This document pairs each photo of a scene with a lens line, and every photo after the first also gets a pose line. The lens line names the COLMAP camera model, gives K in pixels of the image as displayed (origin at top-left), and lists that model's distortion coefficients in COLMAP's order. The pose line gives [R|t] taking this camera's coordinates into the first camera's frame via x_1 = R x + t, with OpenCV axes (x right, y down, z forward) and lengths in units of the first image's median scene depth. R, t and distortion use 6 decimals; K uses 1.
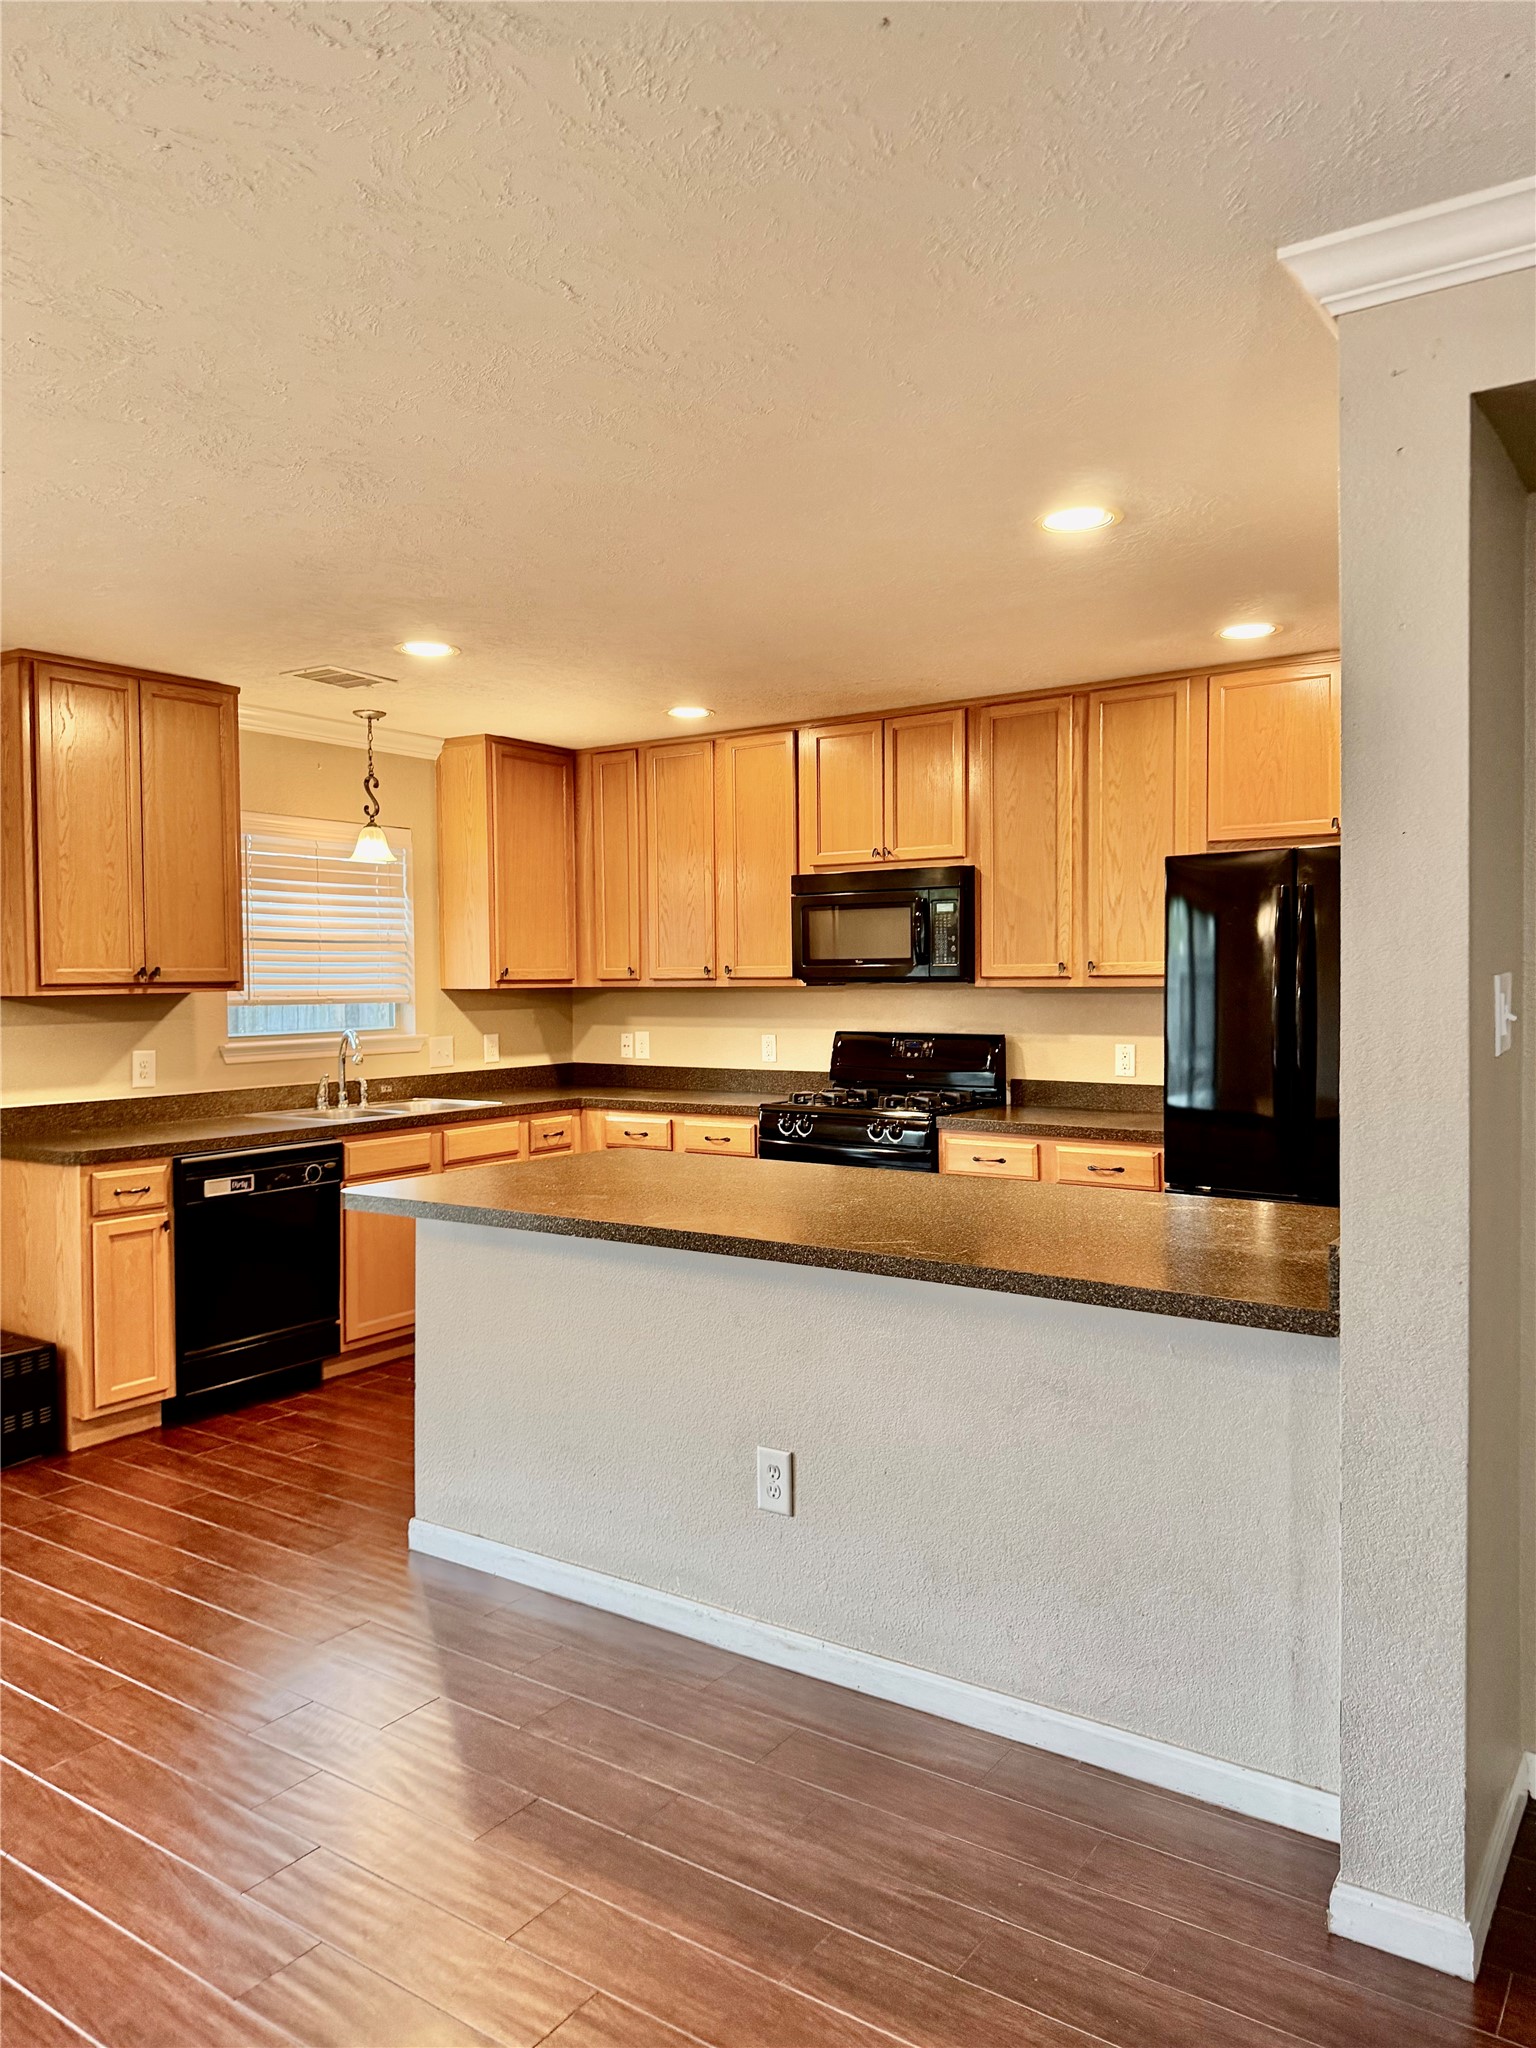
lens RADIAL K [[1437.3, 0, 795.3], [0, 1437.3, 1011.7], [0, 0, 1]] dist [0.044046, -0.054338]
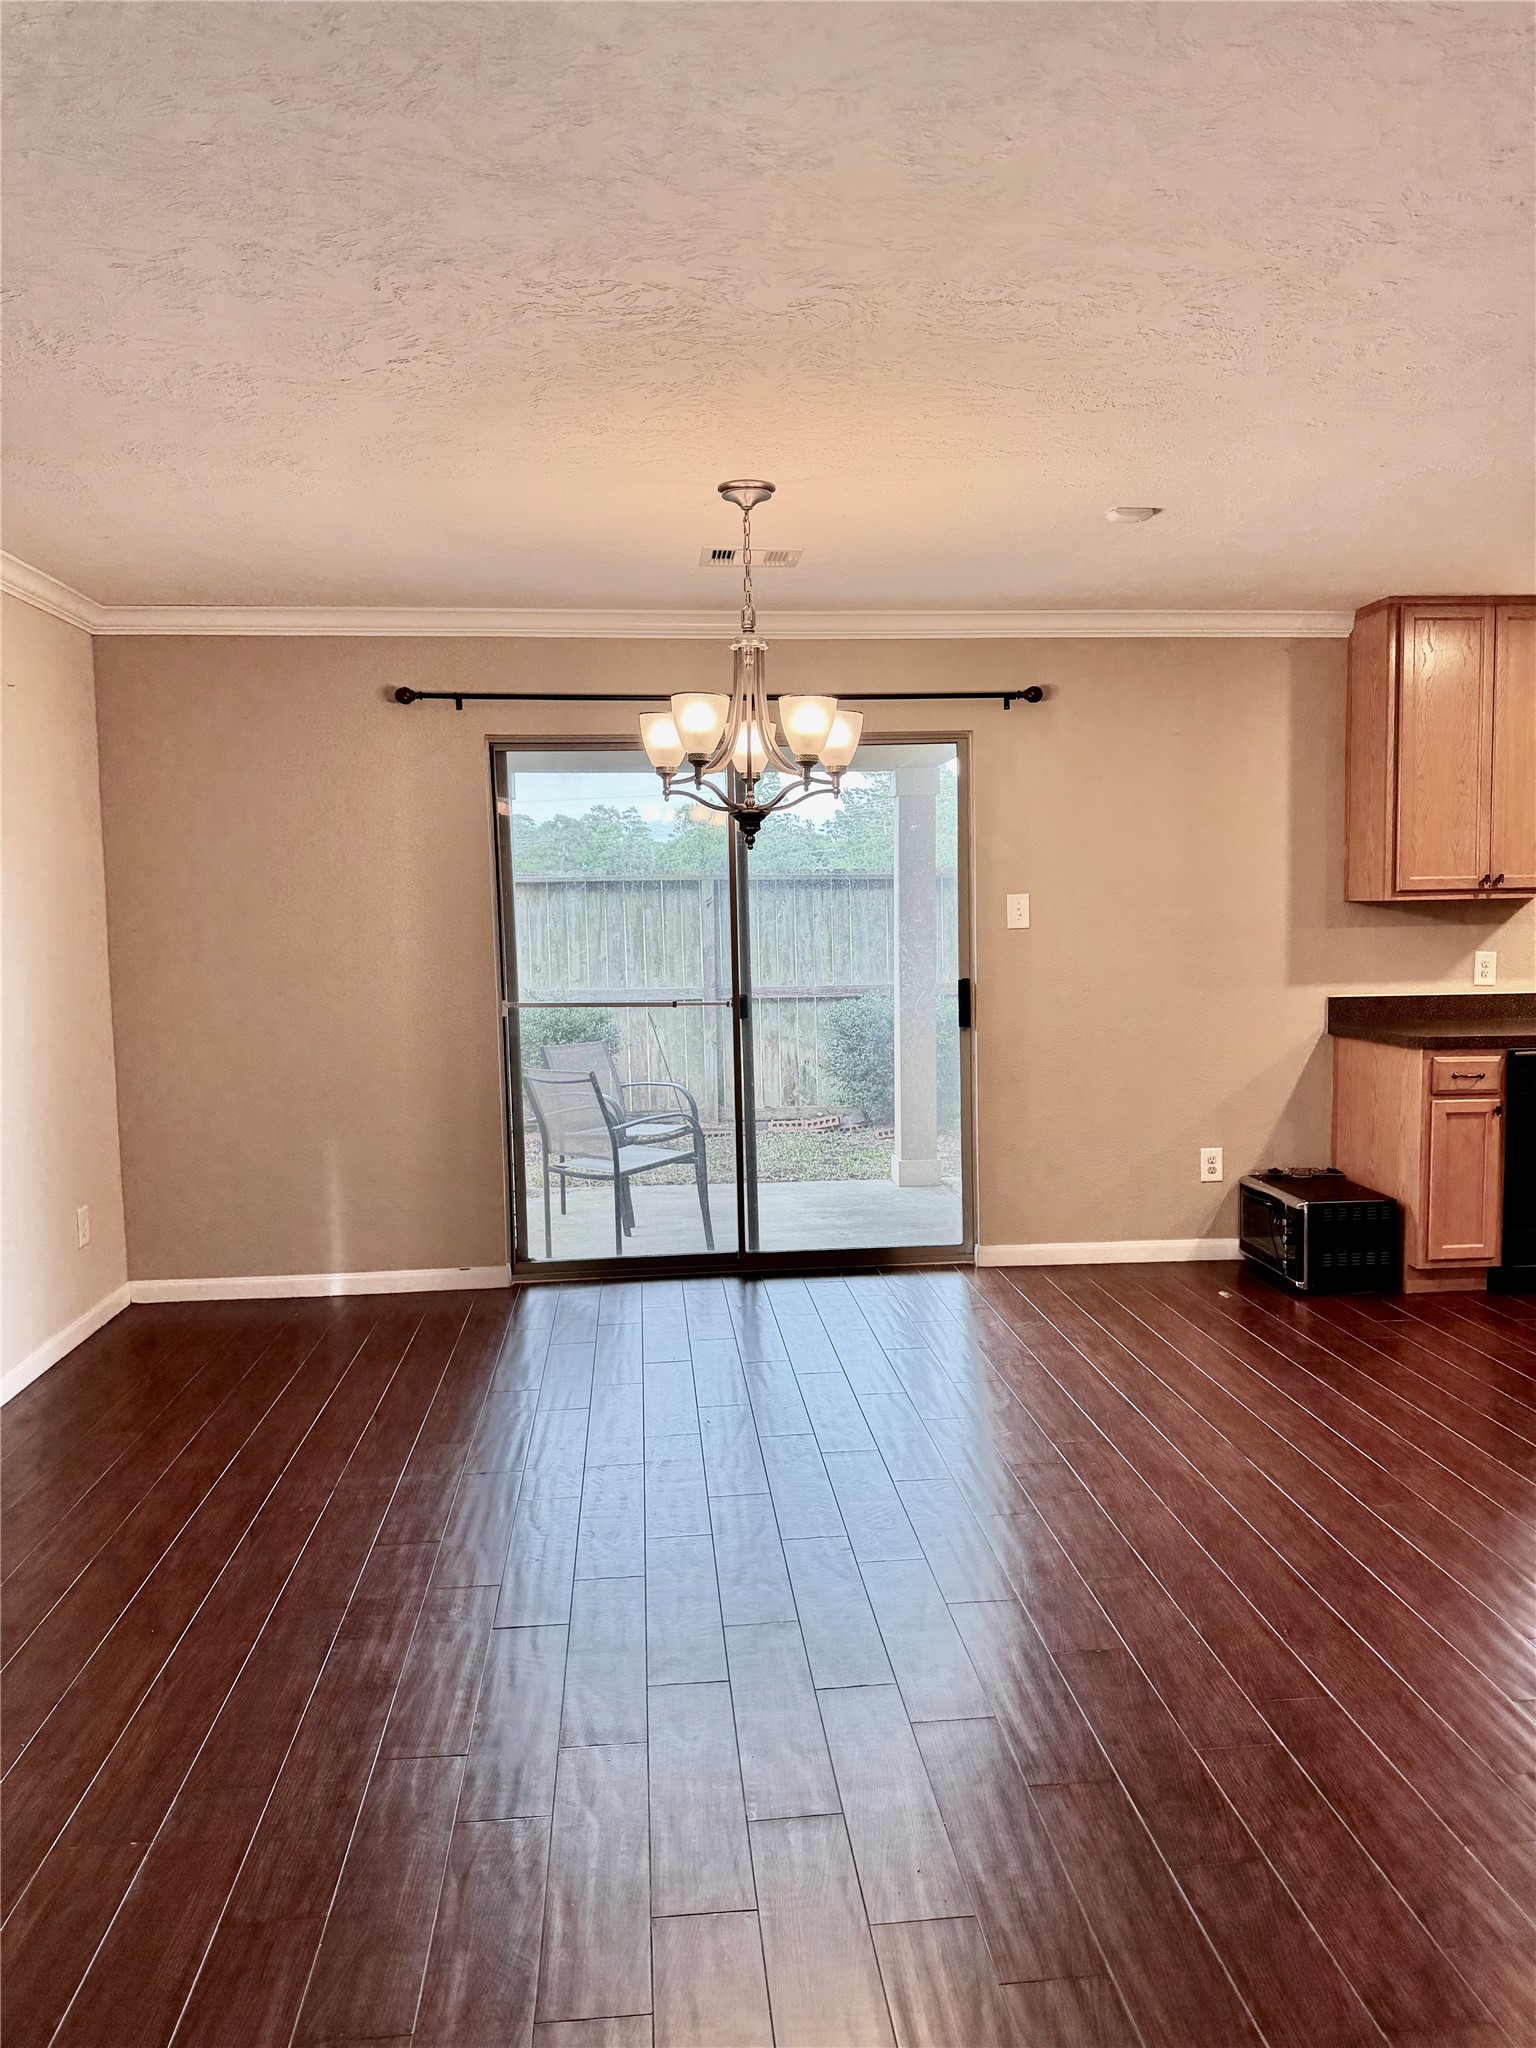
lens RADIAL K [[1437.3, 0, 758.4], [0, 1437.3, 1022.4], [0, 0, 1]] dist [0.044046, -0.054338]
pose [[0.626014, 0.063380, -0.777232, 0.056603], [-0.007854, 0.997153, 0.074988, 0.002852], [0.779772, -0.040840, 0.624730, -0.107037]]
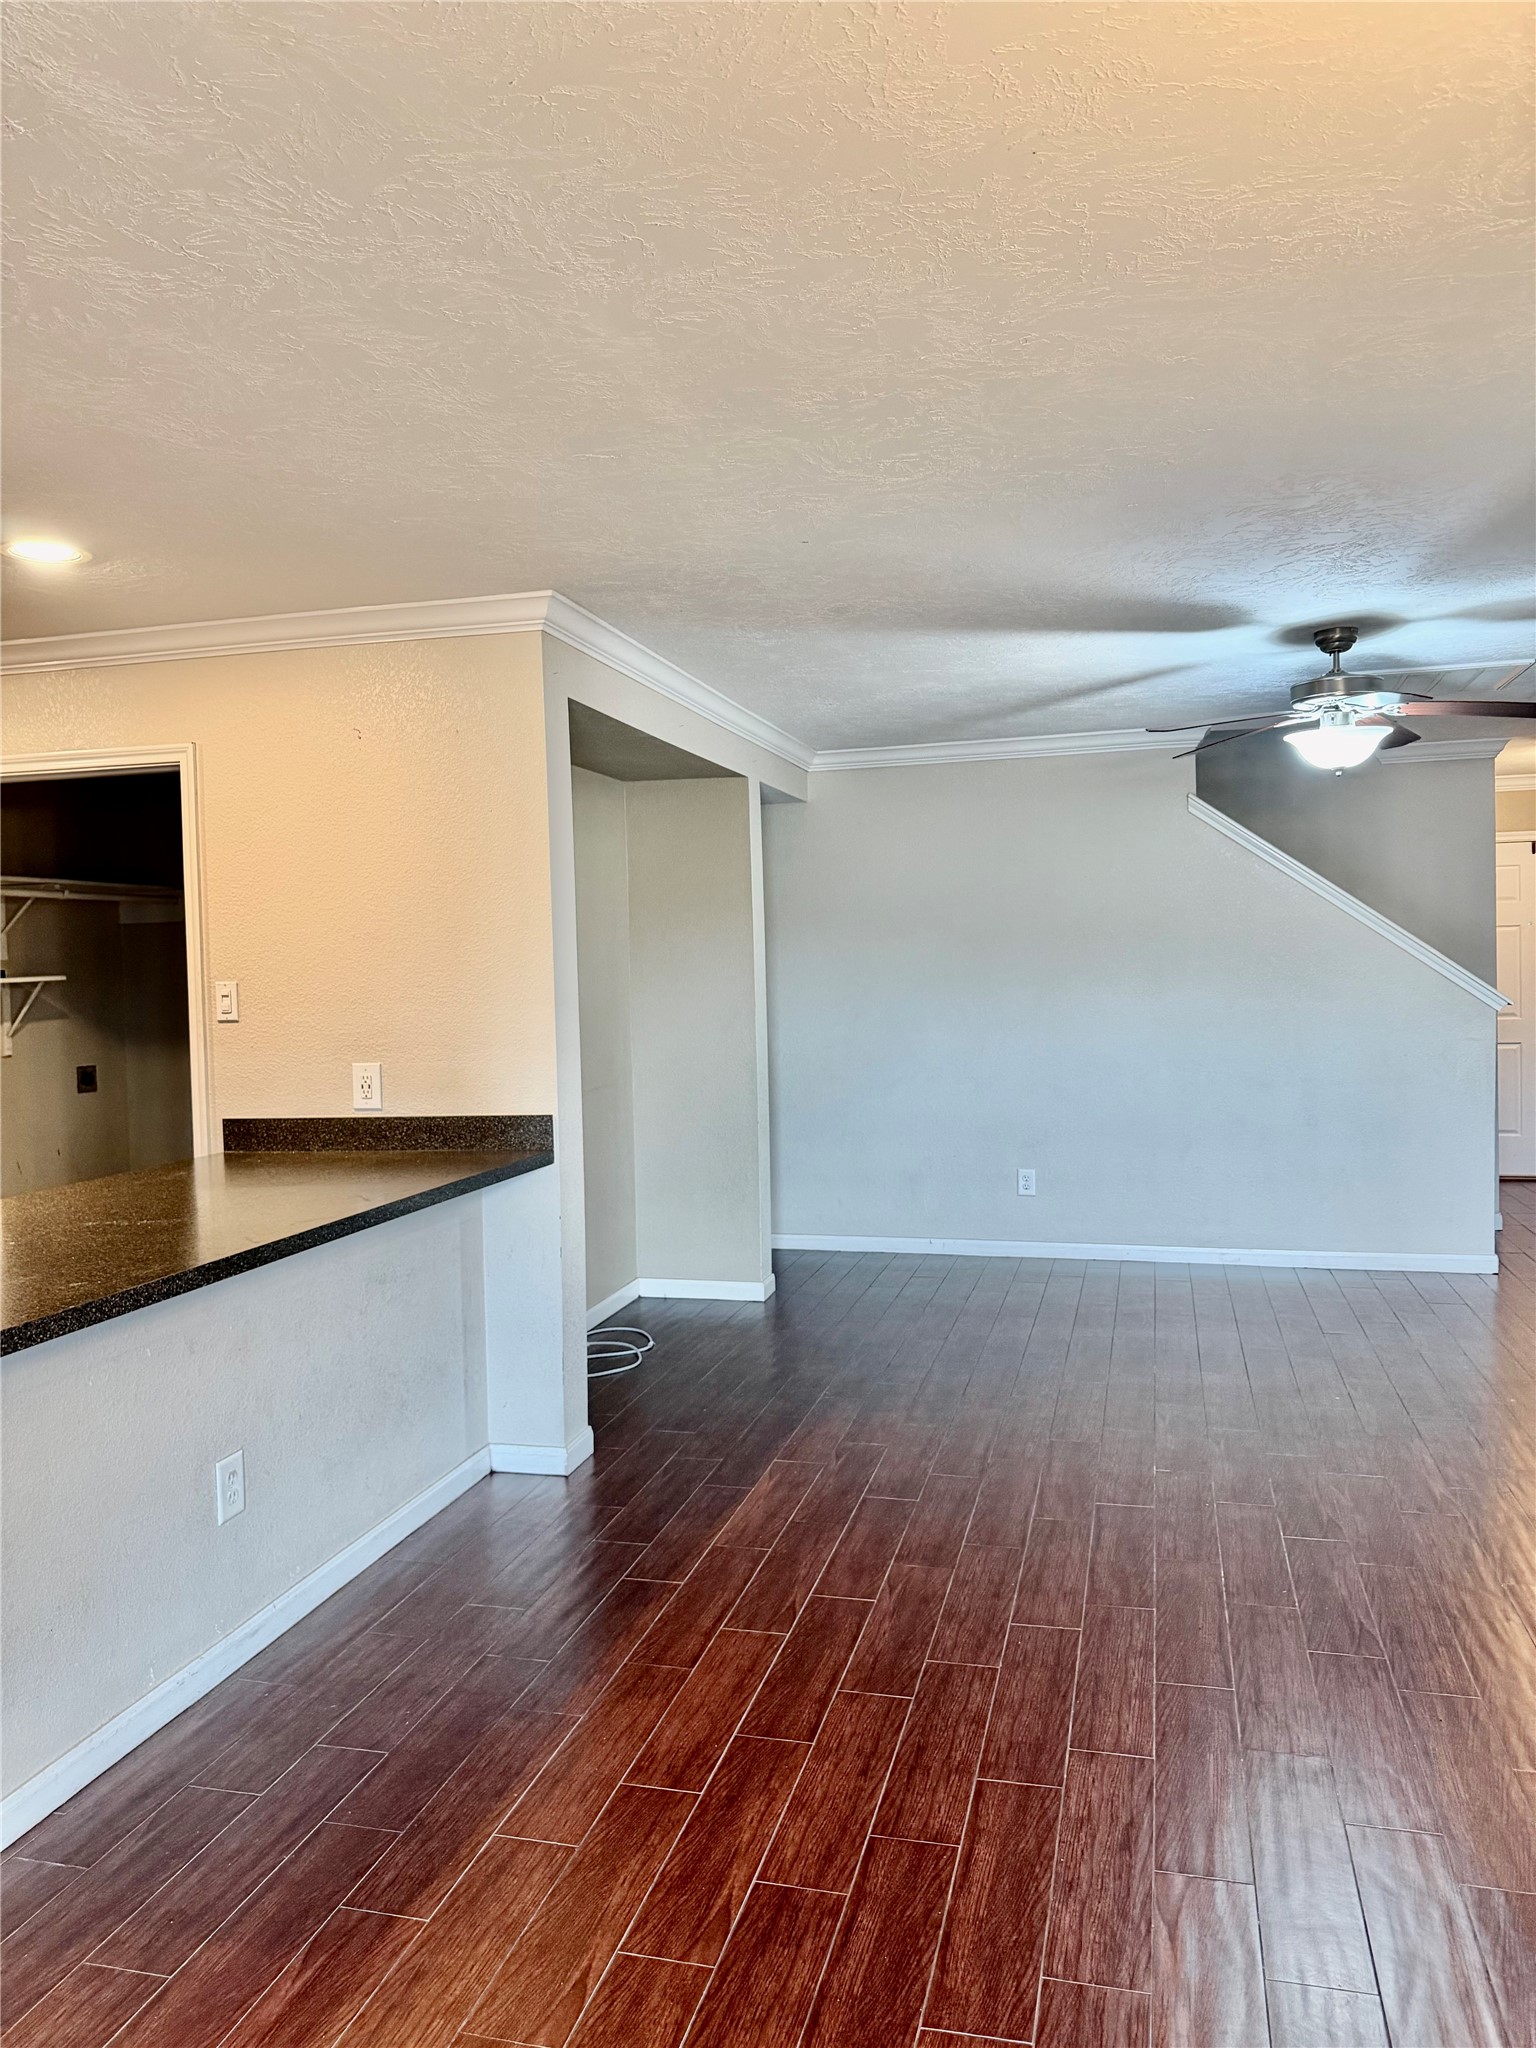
lens RADIAL K [[1437.3, 0, 773.8], [0, 1437.3, 1017.4], [0, 0, 1]] dist [0.044046, -0.054338]
pose [[-0.334712, -0.018615, 0.942137, -0.642852], [0.049445, 0.998081, 0.037287, -0.010621], [-0.941022, 0.059064, -0.333149, 0.572265]]
